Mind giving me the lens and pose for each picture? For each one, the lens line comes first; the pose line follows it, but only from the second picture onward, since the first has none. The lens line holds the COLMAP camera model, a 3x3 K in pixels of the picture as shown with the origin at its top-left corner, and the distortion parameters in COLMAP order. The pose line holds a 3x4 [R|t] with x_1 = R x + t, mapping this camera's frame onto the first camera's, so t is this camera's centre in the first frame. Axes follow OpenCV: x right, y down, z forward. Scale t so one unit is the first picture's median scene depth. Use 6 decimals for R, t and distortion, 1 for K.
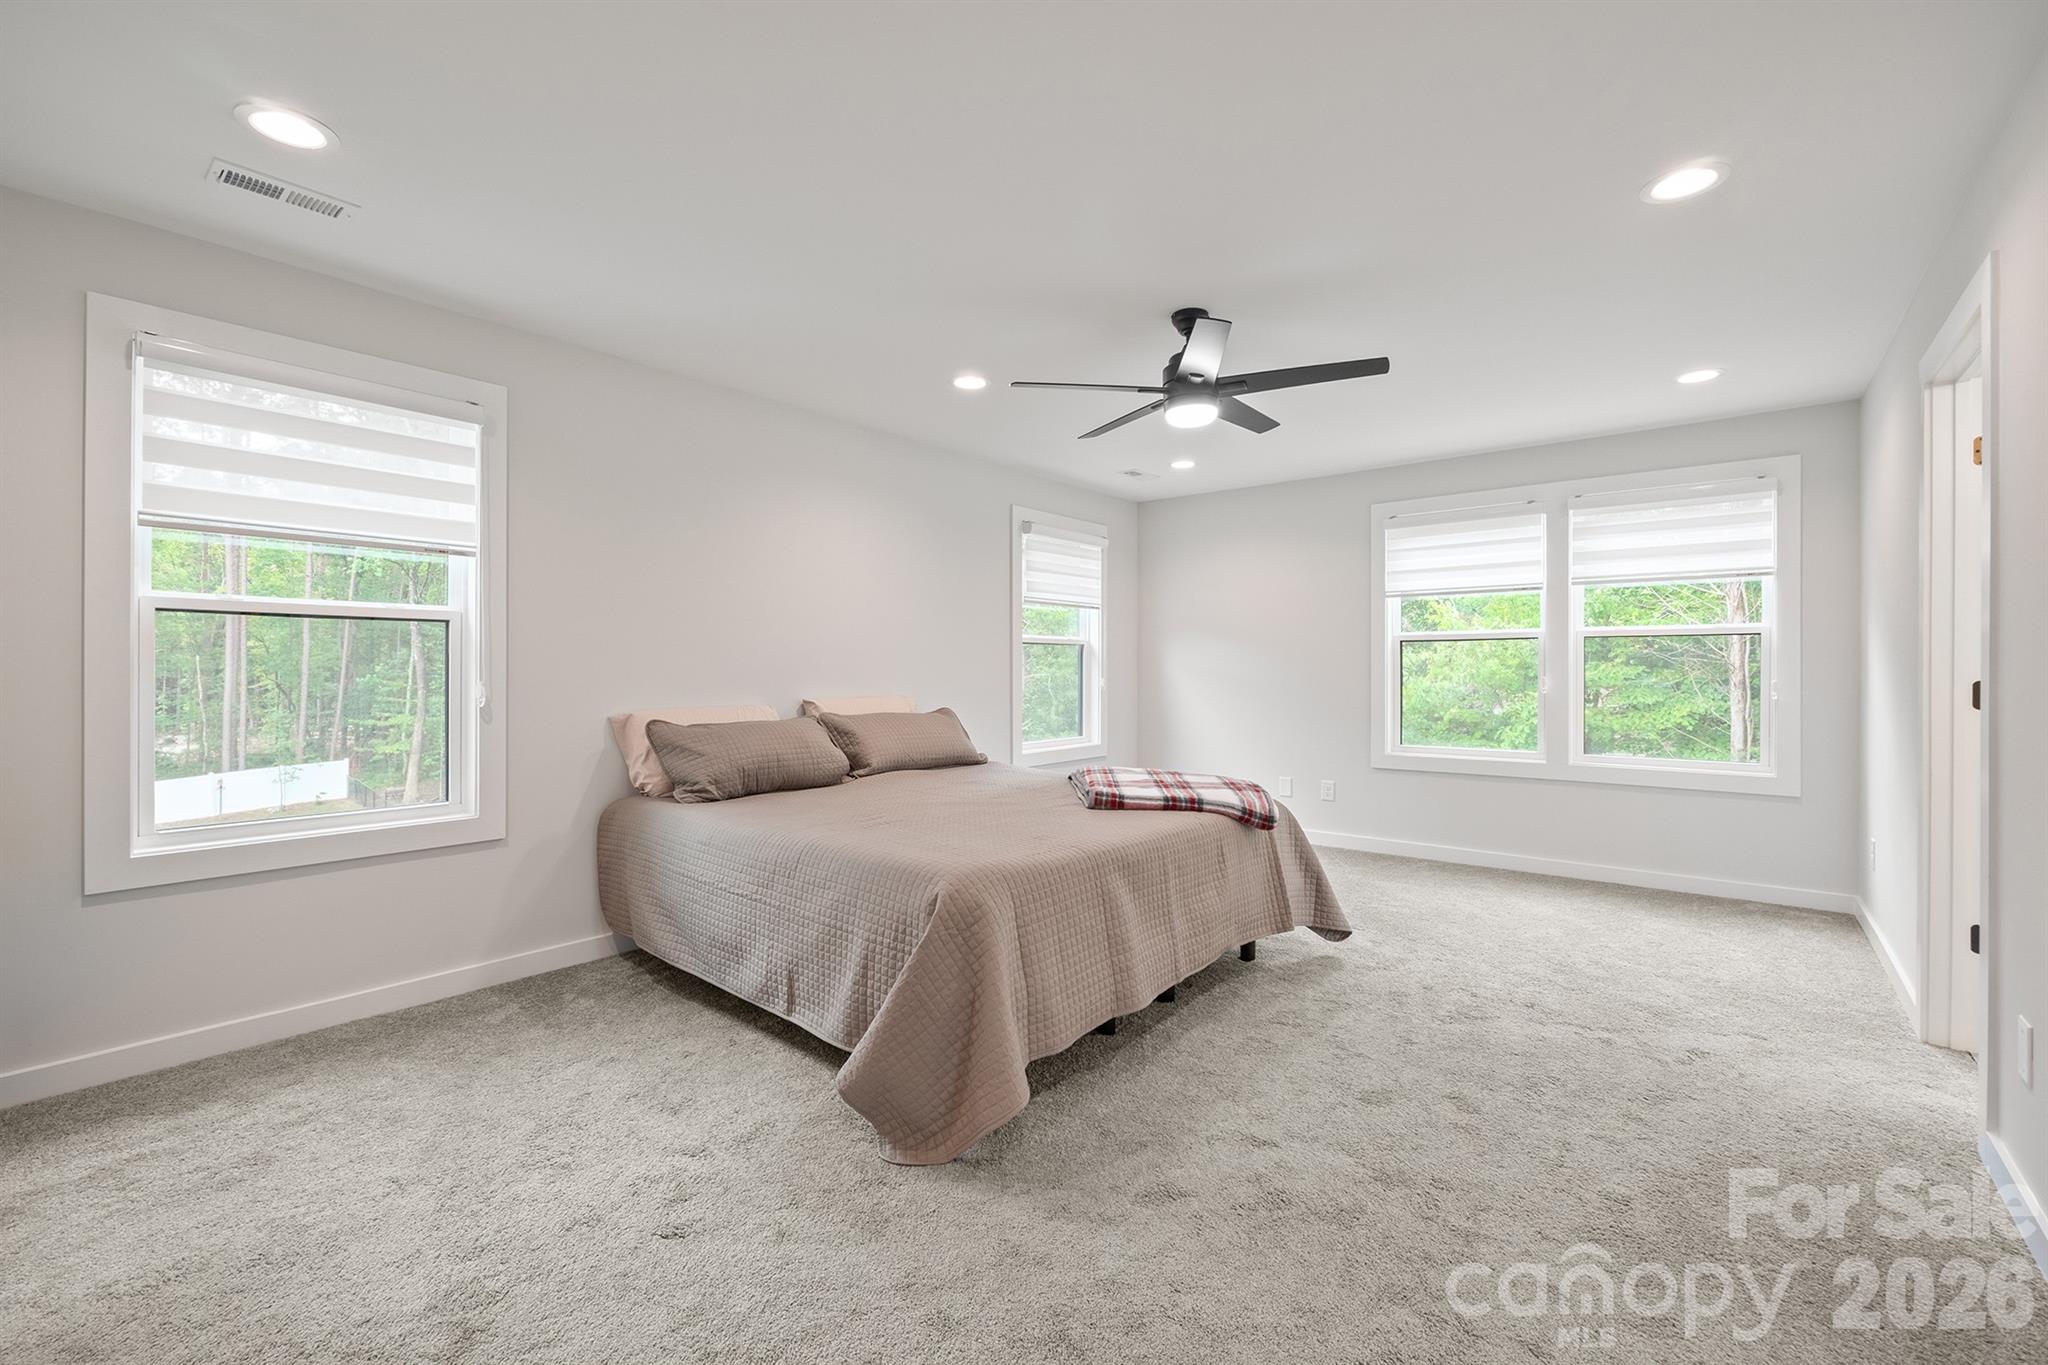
lens RADIAL K [[866.3, 0, 1017.9], [0, 866.3, 671.2], [0, 0, 1]] dist [-0.006942, -0.000065]
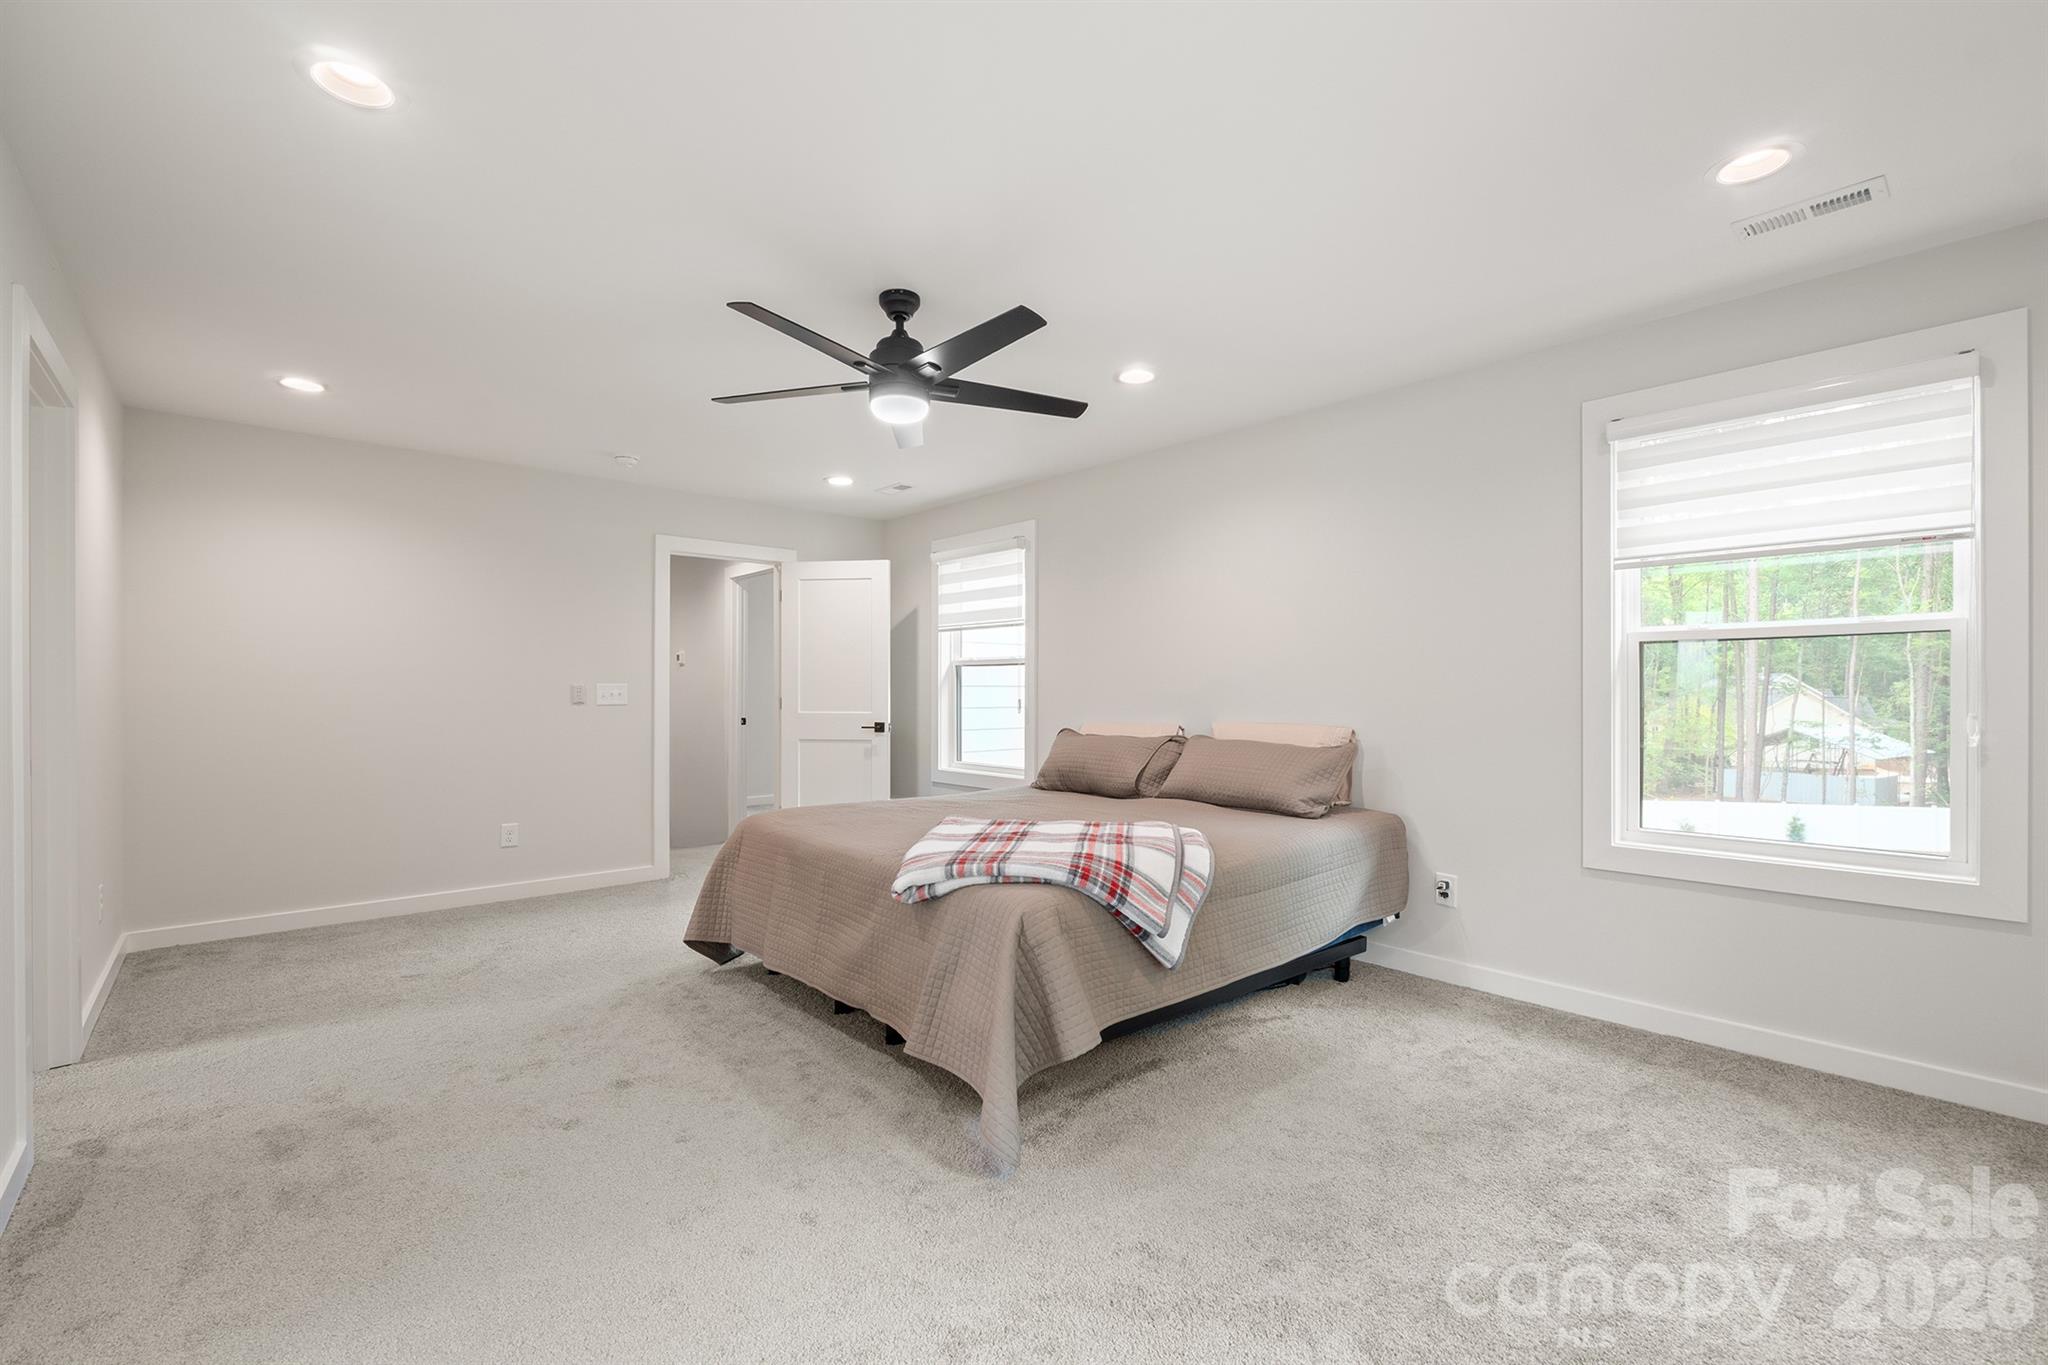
lens RADIAL K [[866.3, 0, 1019.8], [0, 866.3, 686.1], [0, 0, 1]] dist [-0.006942, -0.000065]
pose [[-0.158441, -0.002347, -0.987366, 0.604552], [0.000372, 0.999997, -0.002437, -0.005053], [0.987368, -0.000753, -0.158439, 0.715527]]
